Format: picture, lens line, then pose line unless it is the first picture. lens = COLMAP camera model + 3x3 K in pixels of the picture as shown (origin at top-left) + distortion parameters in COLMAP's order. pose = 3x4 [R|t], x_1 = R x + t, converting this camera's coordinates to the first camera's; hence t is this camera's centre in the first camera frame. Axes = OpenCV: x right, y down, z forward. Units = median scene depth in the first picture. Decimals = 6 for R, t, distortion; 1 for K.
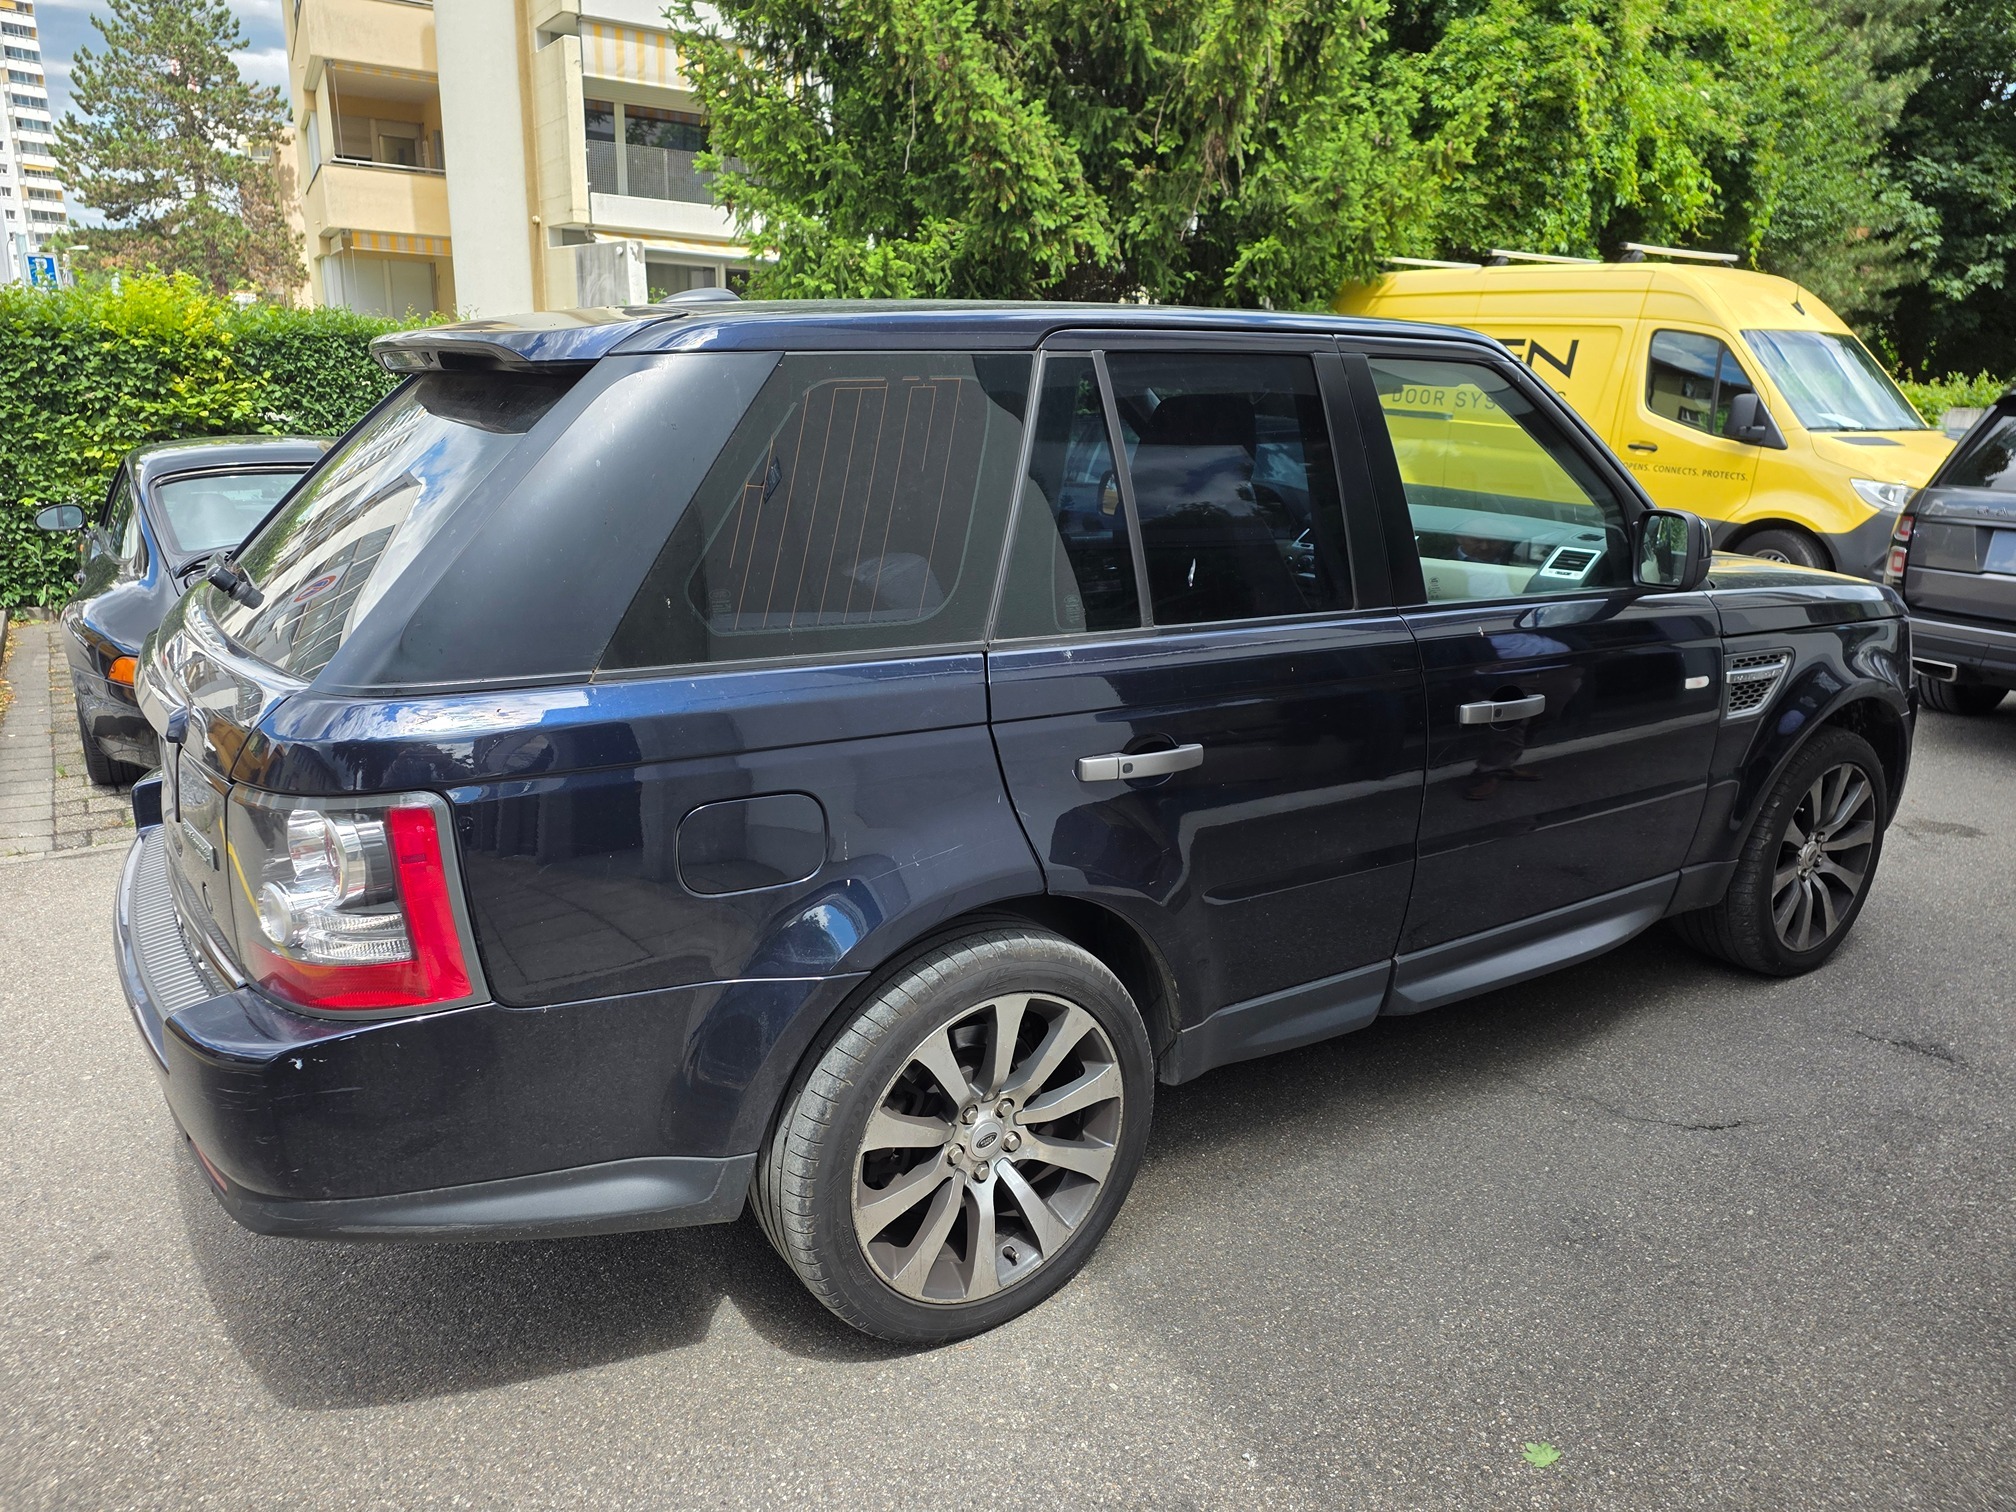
lens RADIAL K [[1324.8, 0, 1023.9], [0, 1324.8, 744.3], [0, 0, 1]] dist [0.039454, -0.015122]
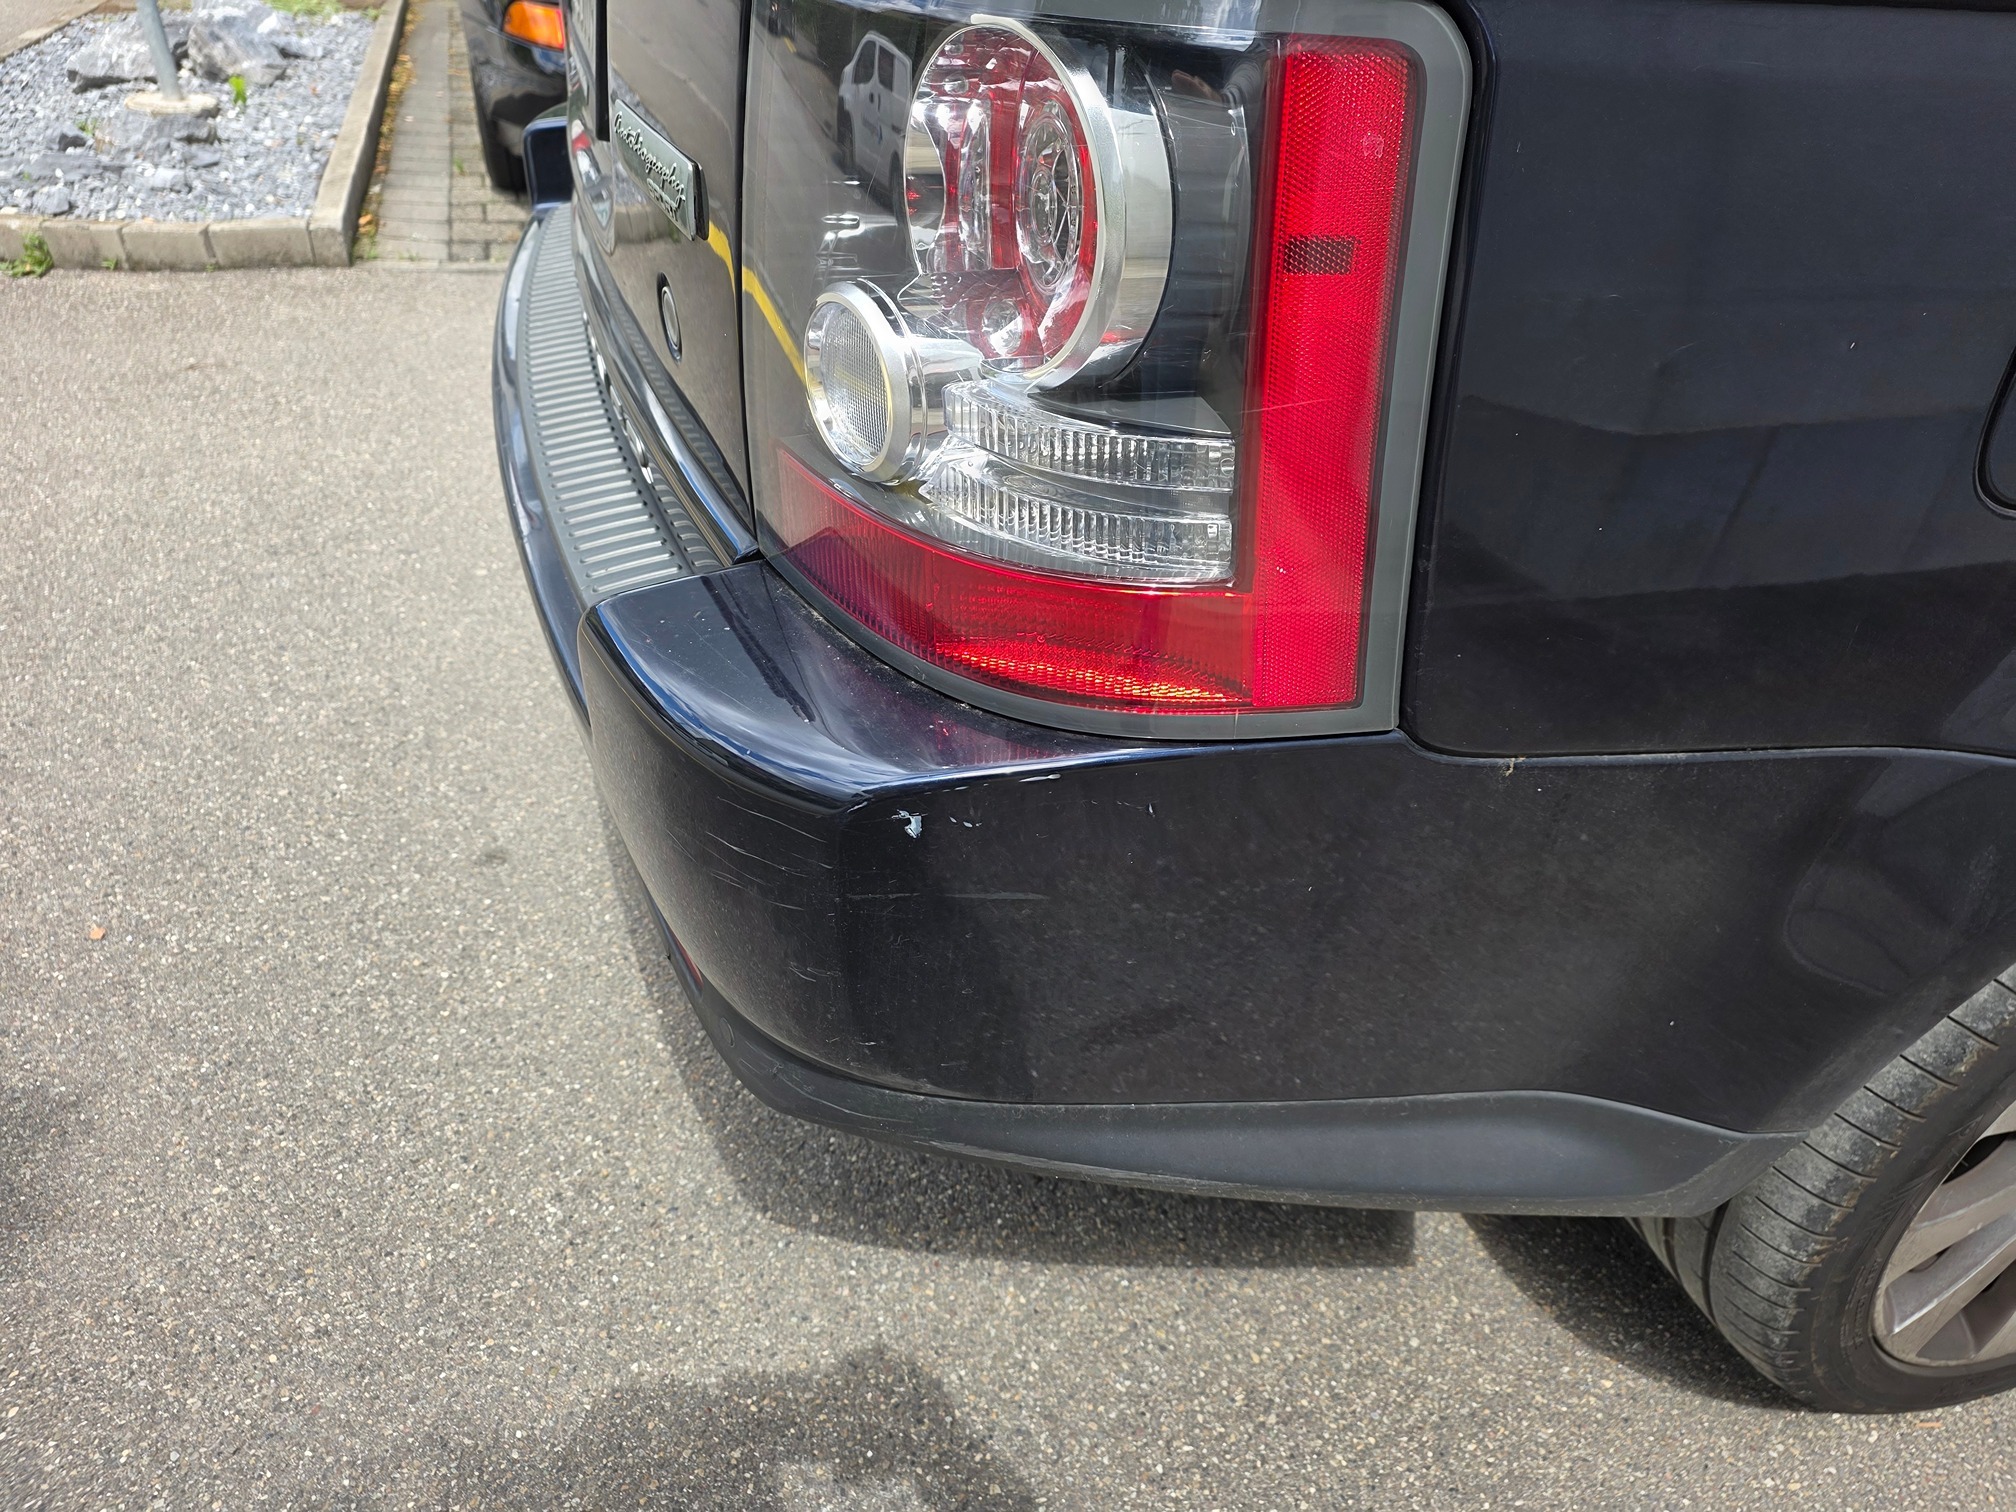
lens RADIAL K [[1324.8, 0, 1018.1], [0, 1324.8, 765.0], [0, 0, 1]] dist [0.039454, -0.015122]
pose [[0.958080, 0.200802, -0.204354, -0.342542], [-0.119303, 0.928118, 0.352653, 0.073503], [0.260478, -0.313490, 0.913168, 0.530985]]
